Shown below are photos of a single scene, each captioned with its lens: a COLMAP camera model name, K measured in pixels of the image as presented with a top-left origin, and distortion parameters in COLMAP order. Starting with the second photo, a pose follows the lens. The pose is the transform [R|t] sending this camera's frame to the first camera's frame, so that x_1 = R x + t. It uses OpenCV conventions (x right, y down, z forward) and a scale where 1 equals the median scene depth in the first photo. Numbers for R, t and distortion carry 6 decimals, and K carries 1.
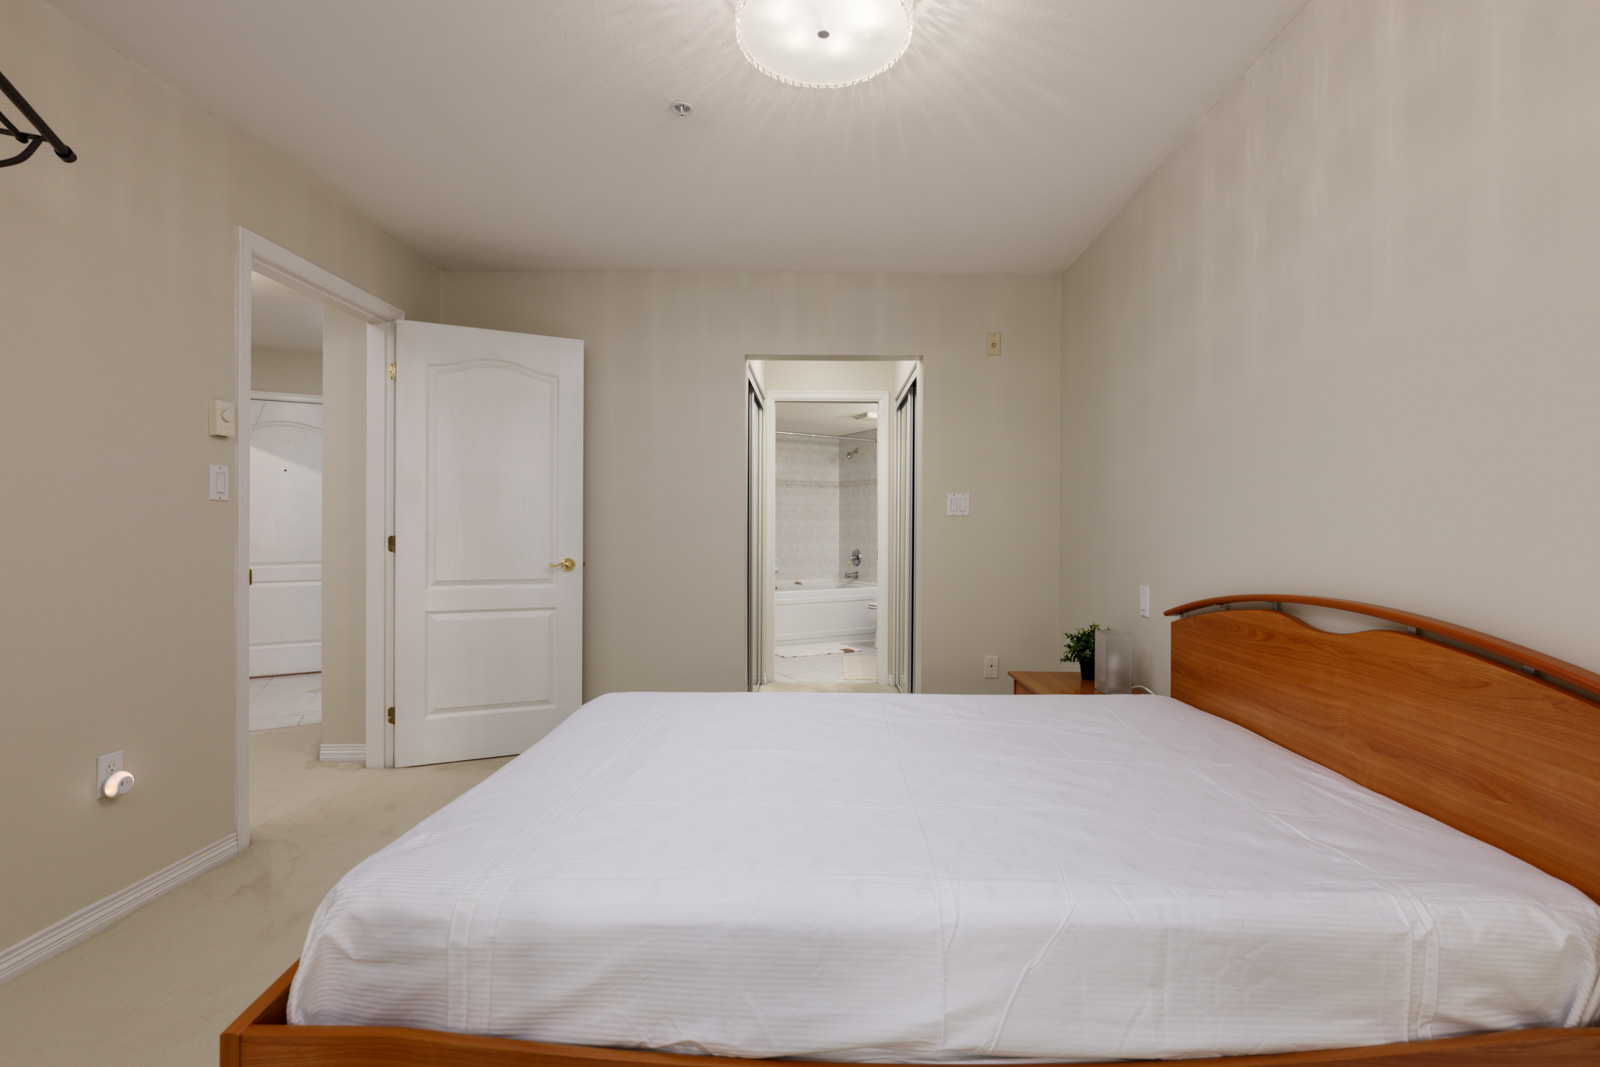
lens RADIAL K [[716.5, 0, 799.7], [0, 716.5, 530.5], [0, 0, 1]] dist [0.000537, -0.000158]
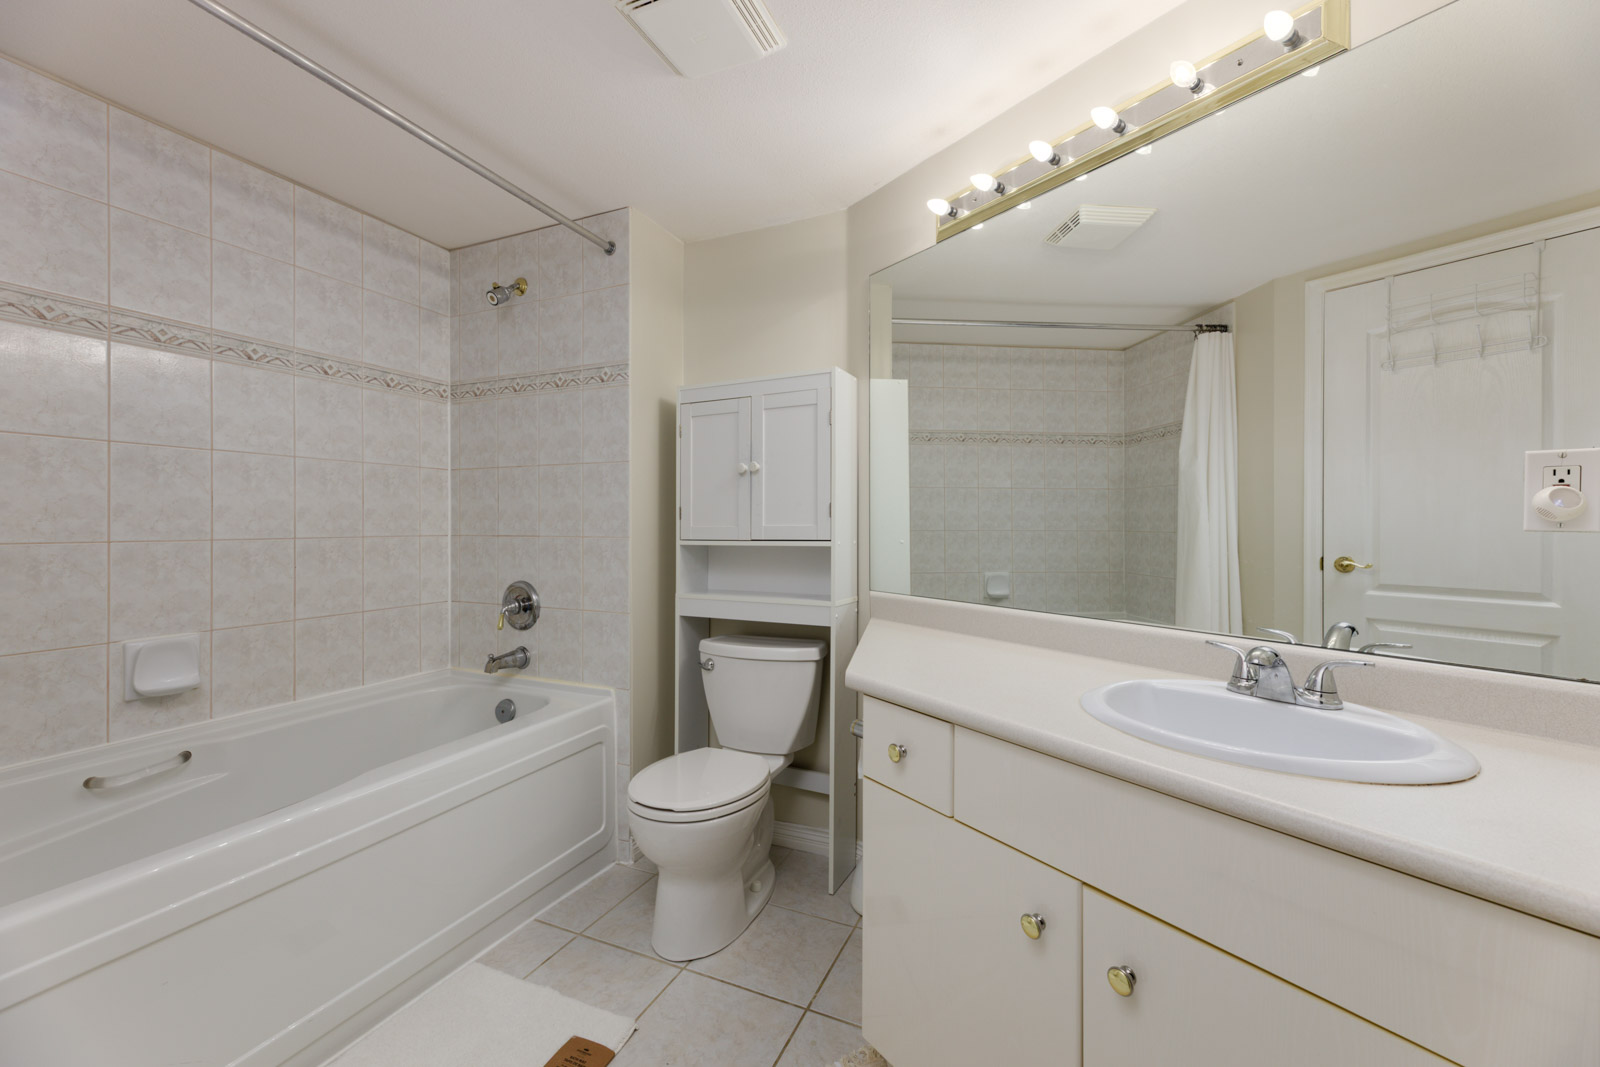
lens RADIAL K [[638.0, 0, 805.7], [0, 638.0, 520.0], [0, 0, 1]] dist [0.004504, 0.000217]
pose [[0.786650, -0.003220, 0.617390, -0.000501], [0.006227, 0.999977, -0.002718, -0.000260], [-0.617367, 0.005982, 0.786652, 0.679929]]
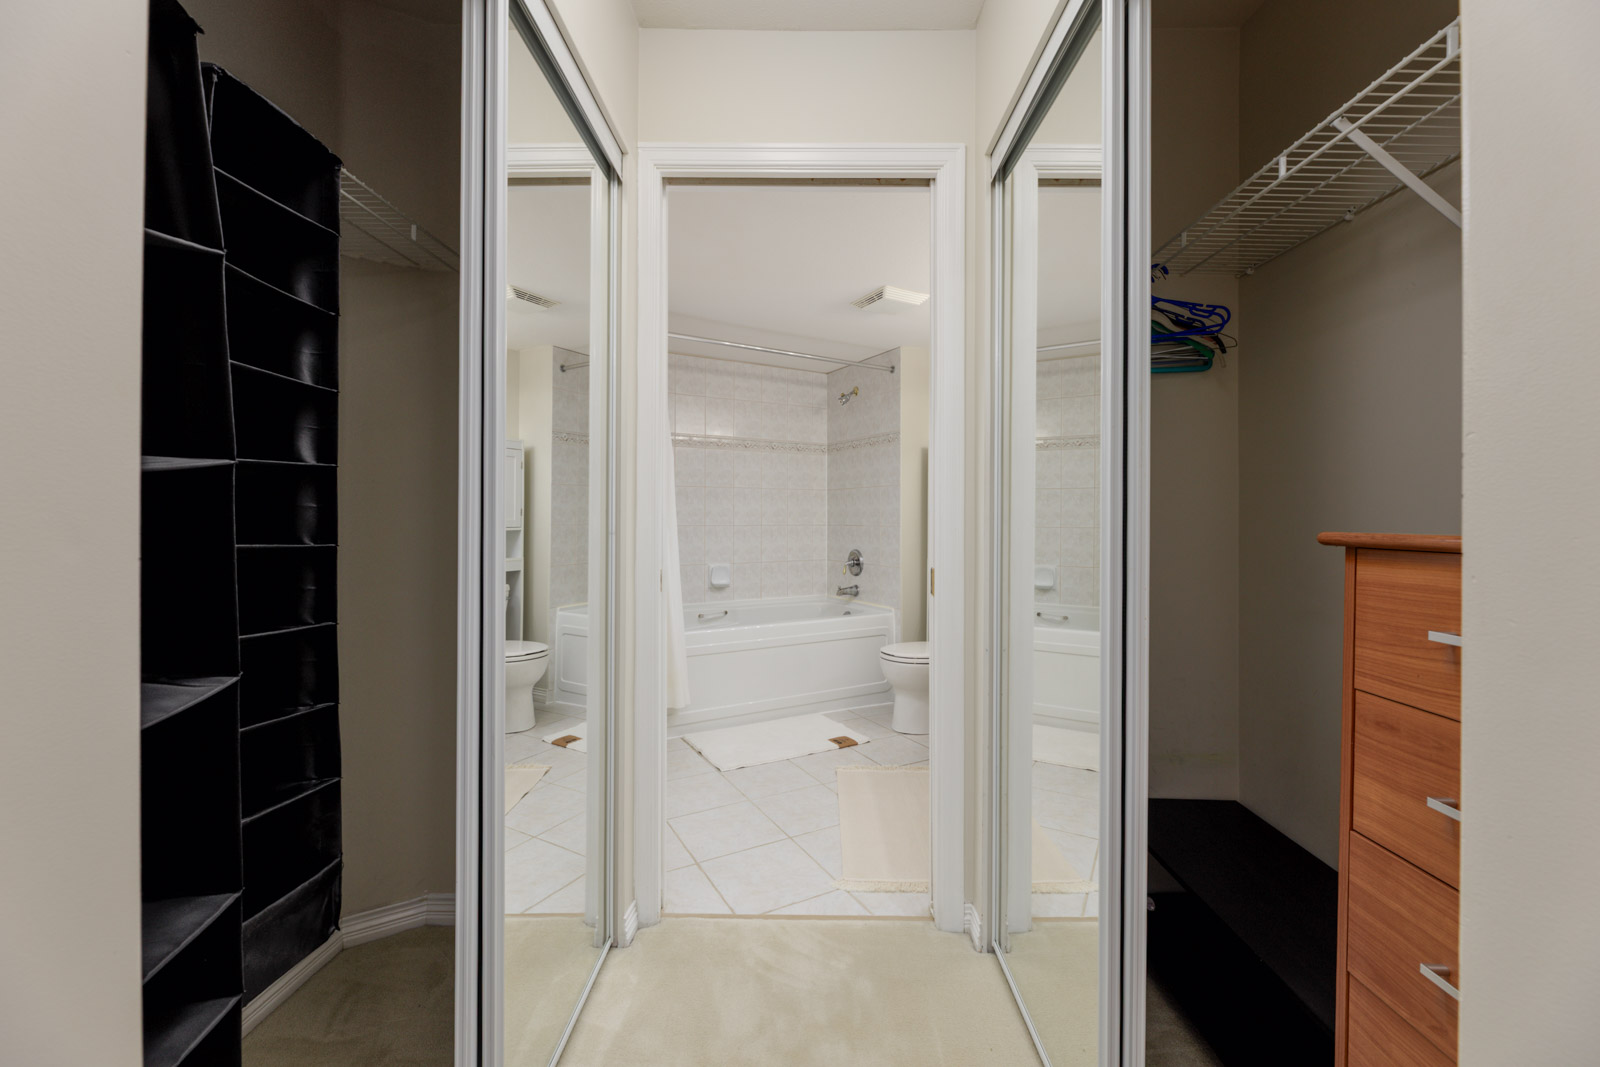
lens RADIAL K [[638.0, 0, 798.7], [0, 638.0, 520.4], [0, 0, 1]] dist [0.004504, 0.000217]
pose [[0.999911, -0.001637, 0.013237, 0.022156], [0.001632, 0.999999, 0.000381, 0.000910], [-0.013238, -0.000360, 0.999912, 0.441870]]
